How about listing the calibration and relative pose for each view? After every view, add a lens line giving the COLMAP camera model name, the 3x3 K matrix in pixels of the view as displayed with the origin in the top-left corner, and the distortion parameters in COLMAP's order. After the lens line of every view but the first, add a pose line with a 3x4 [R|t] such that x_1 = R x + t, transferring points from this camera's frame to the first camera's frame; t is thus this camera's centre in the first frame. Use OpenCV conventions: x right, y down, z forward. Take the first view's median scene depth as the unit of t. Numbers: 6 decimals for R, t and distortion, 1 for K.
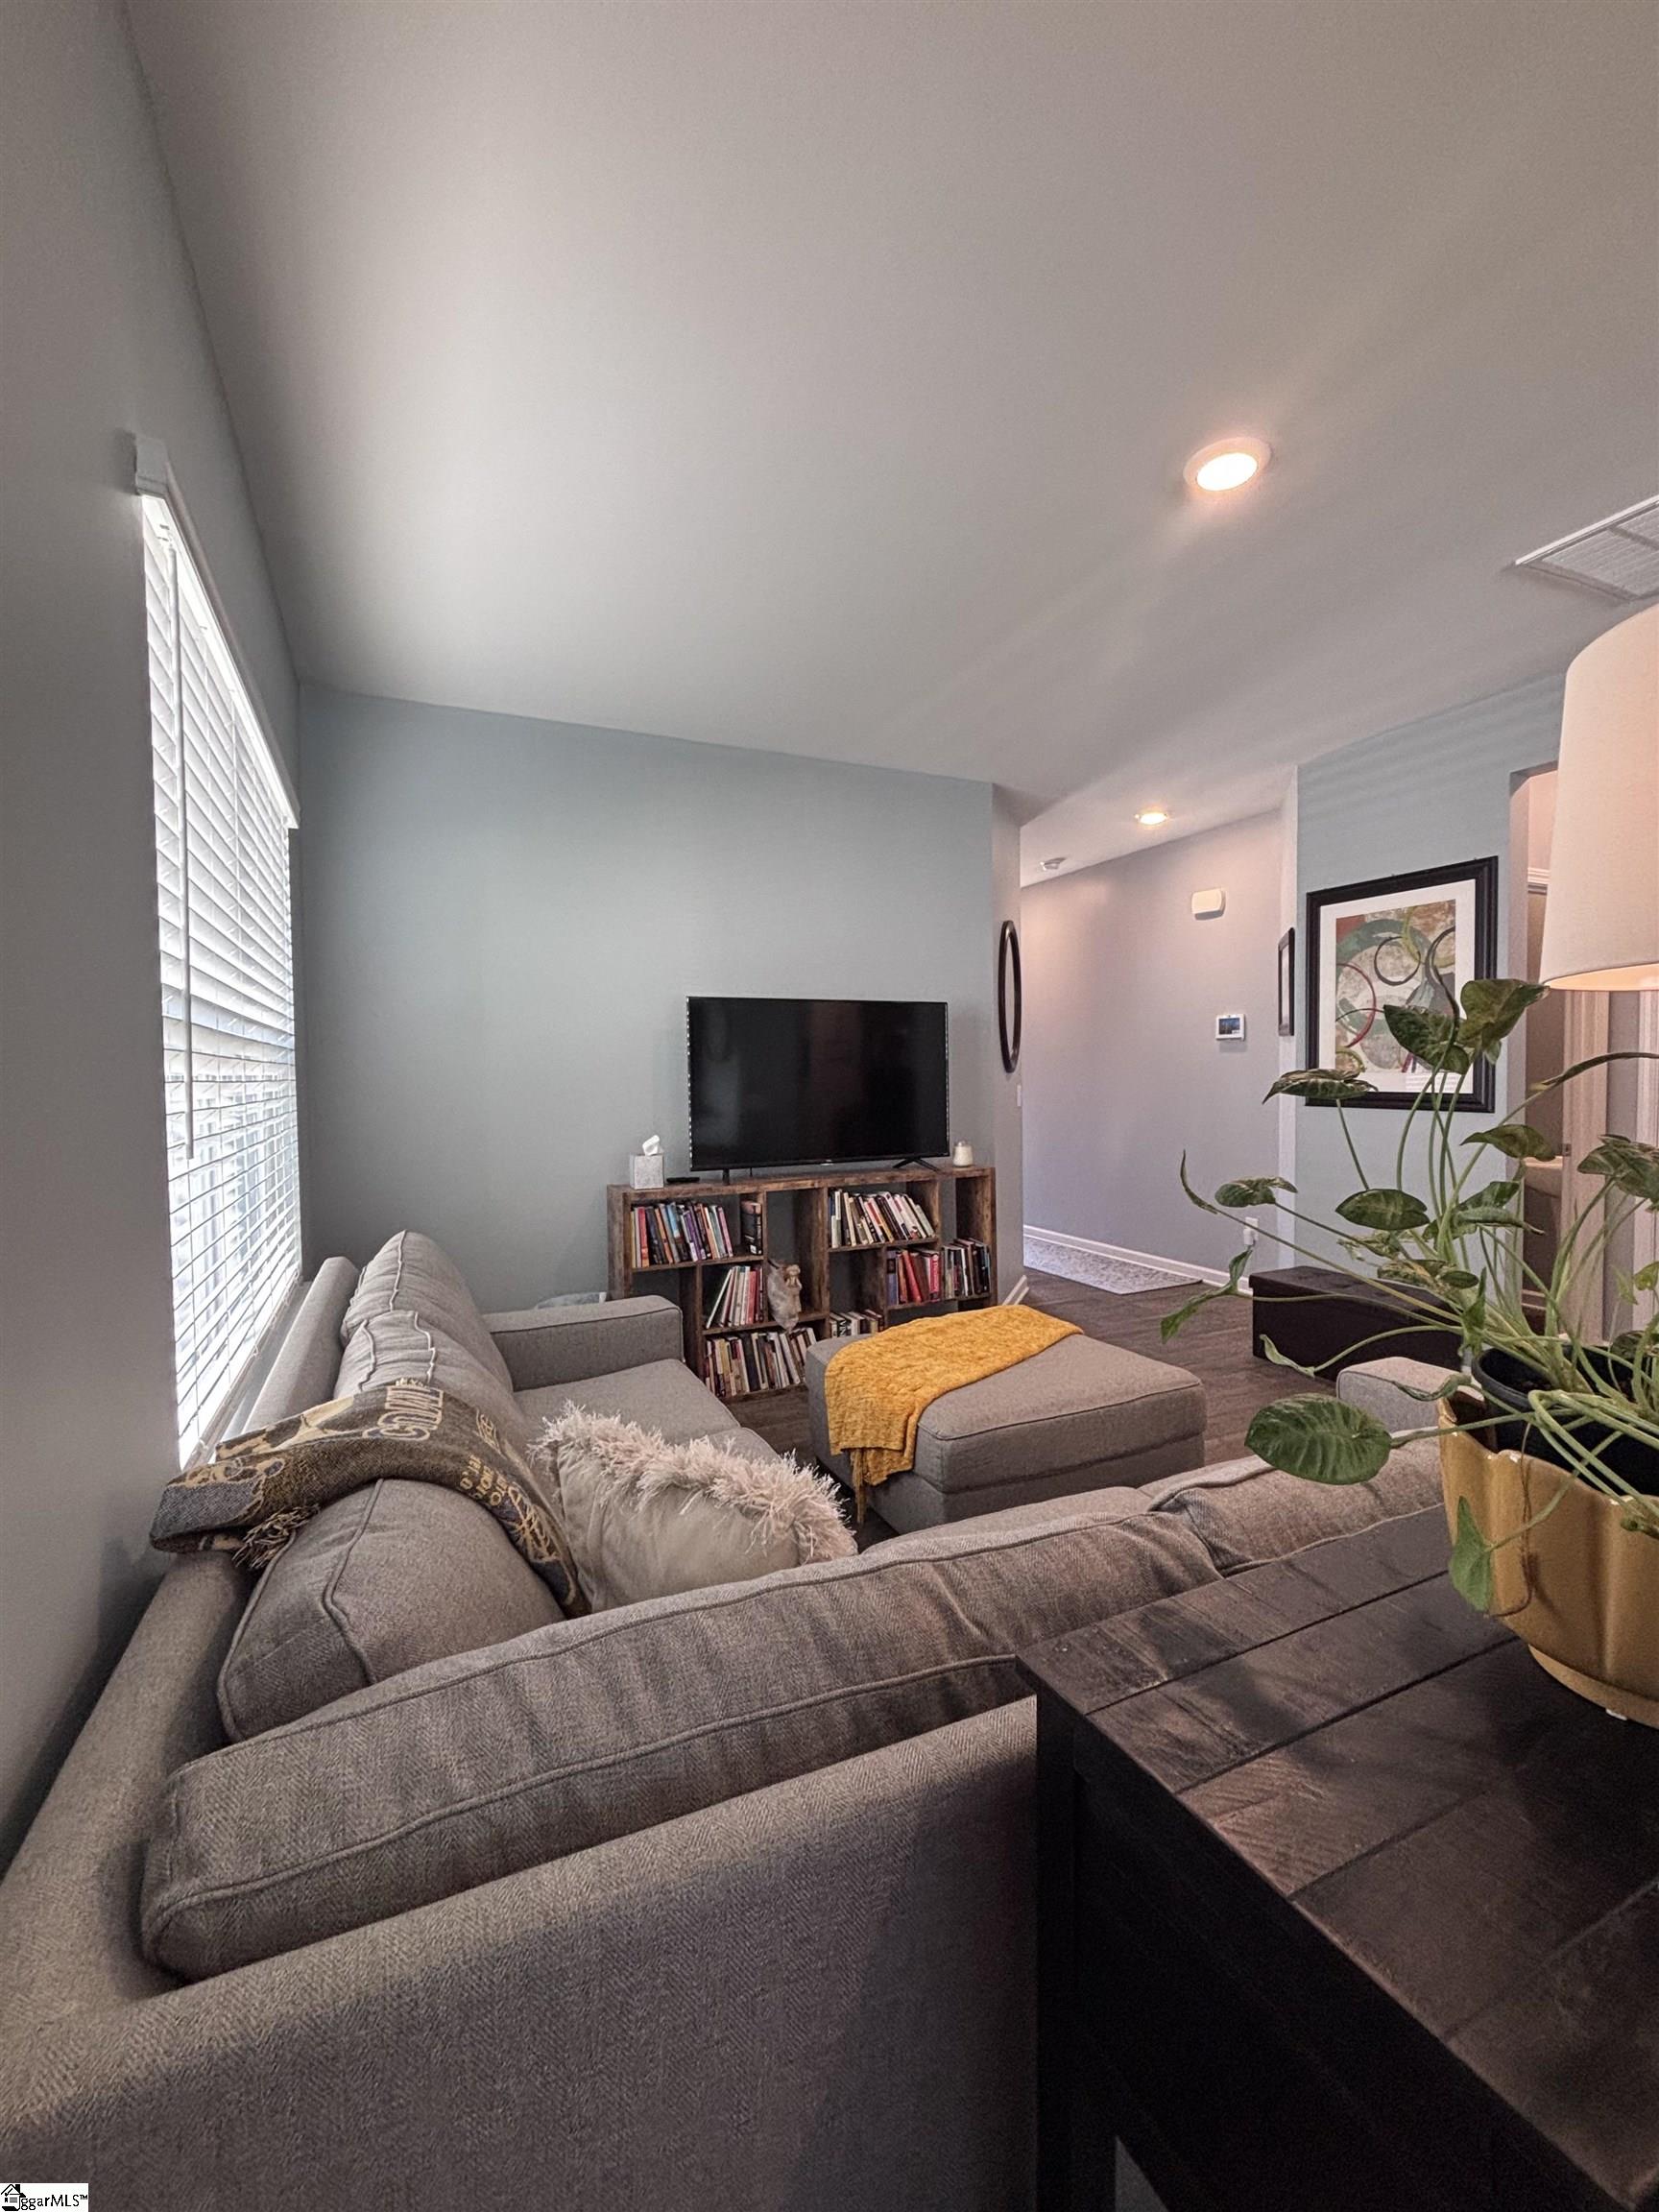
lens RADIAL K [[898.4, 0, 837.8], [0, 898.4, 1105.3], [0, 0, 1]] dist [0.002083, -0.000095]
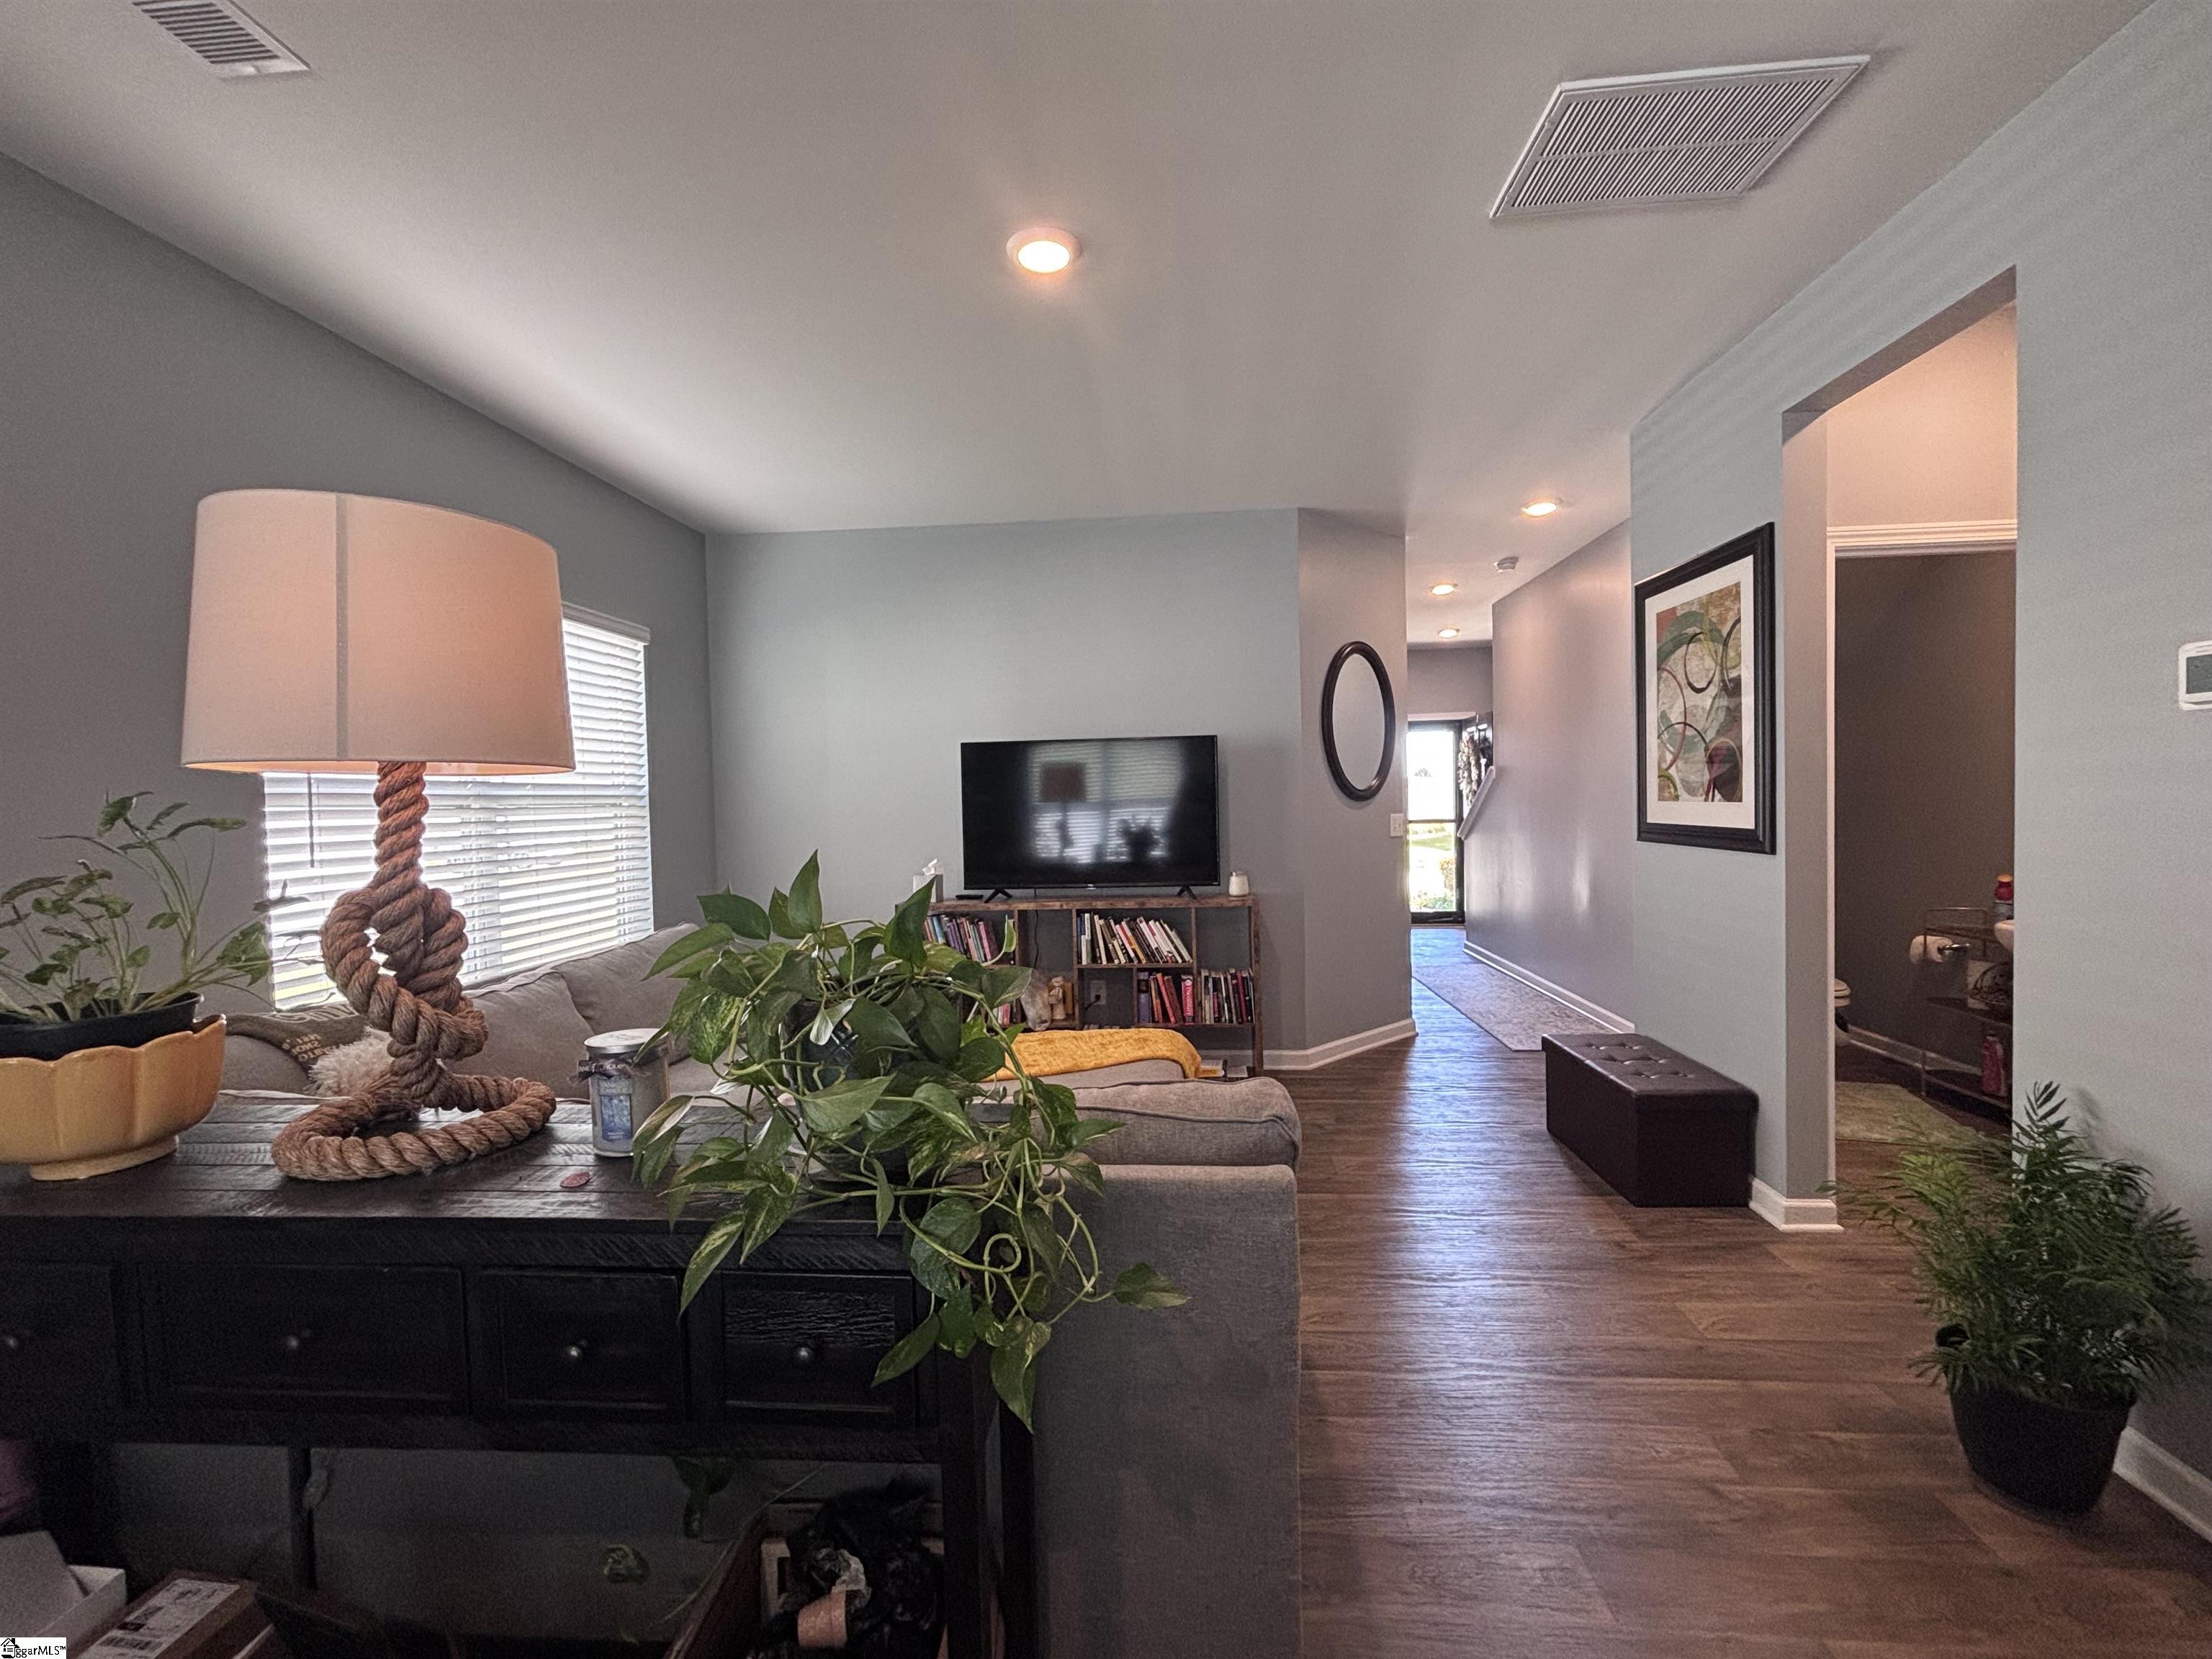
lens RADIAL K [[898.4, 0, 1115.9], [0, 898.4, 829.8], [0, 0, 1]] dist [0.002083, -0.000095]
pose [[0.881391, 0.007176, -0.472333, 0.535001], [-0.005265, 0.999972, 0.005369, -0.012582], [0.472358, -0.002246, 0.881404, 0.045878]]
